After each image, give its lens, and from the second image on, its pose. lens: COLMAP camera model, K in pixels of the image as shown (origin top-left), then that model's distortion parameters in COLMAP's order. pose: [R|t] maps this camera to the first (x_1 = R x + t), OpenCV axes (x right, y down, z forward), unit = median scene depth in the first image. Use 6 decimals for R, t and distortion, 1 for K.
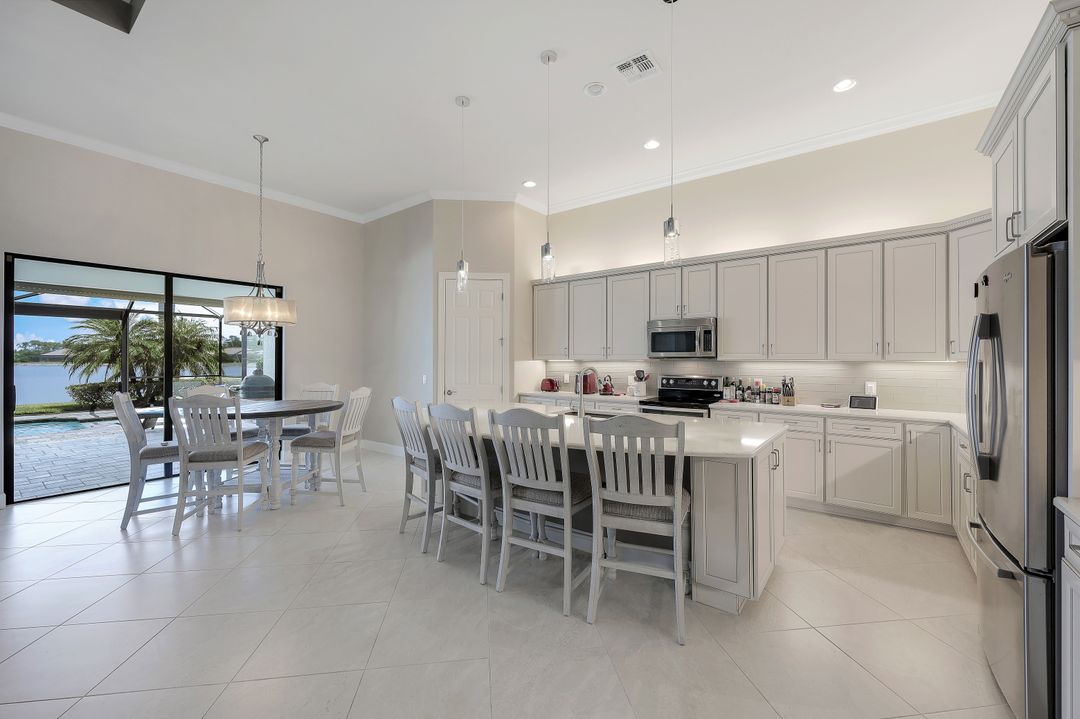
lens RADIAL K [[438.4, 0, 537.1], [0, 438.4, 359.4], [0, 0, 1]] dist [0.003949, 0.000693]
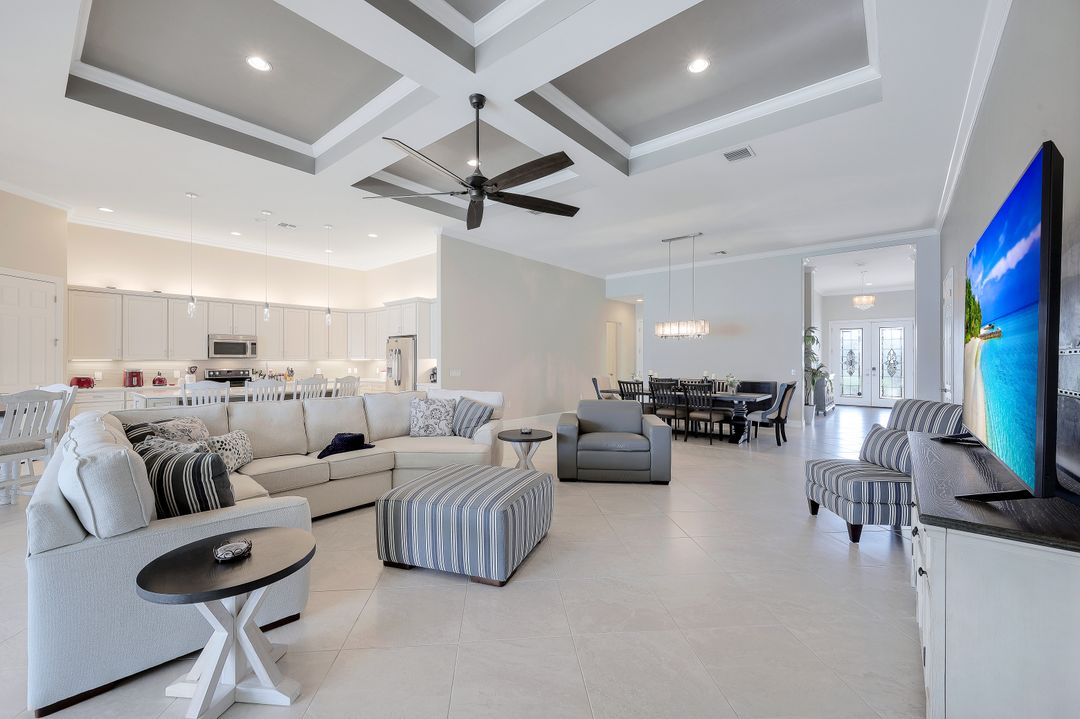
lens RADIAL K [[438.4, 0, 533.8], [0, 438.4, 351.9], [0, 0, 1]] dist [0.003949, 0.000693]
pose [[0.047162, 0.015640, 0.998765, -1.315168], [-0.001257, 0.999878, -0.015598, -0.003061], [-0.998886, -0.000519, 0.047175, -0.234883]]
